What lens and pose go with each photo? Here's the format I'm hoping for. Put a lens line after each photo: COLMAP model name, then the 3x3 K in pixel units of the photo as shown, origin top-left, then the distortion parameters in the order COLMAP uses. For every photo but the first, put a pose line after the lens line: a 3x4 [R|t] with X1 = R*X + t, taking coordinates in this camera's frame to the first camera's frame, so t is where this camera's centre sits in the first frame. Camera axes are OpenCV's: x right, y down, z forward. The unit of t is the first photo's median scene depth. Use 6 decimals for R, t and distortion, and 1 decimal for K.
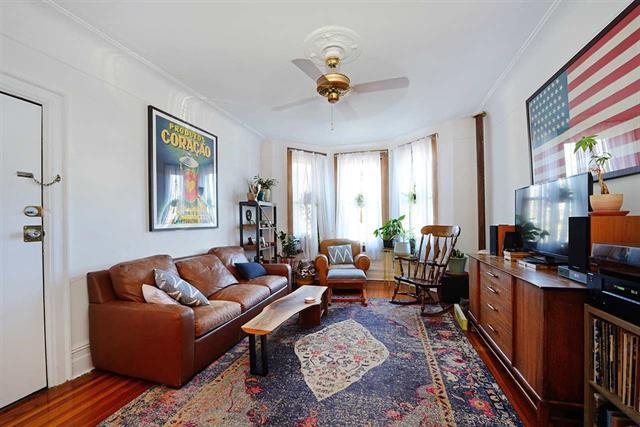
lens RADIAL K [[257.2, 0, 320.1], [0, 257.2, 219.0], [0, 0, 1]] dist [-0.009608, -0.000244]
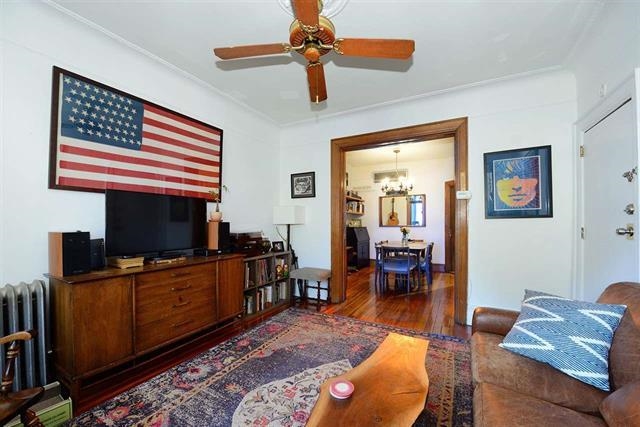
lens RADIAL K [[257.2, 0, 320.6], [0, 257.2, 219.7], [0, 0, 1]] dist [-0.009608, -0.000244]
pose [[-0.975713, 0.014096, 0.218597, -0.133079], [0.009381, 0.999701, -0.022589, 0.017308], [-0.218850, -0.019990, -0.975554, 1.843518]]
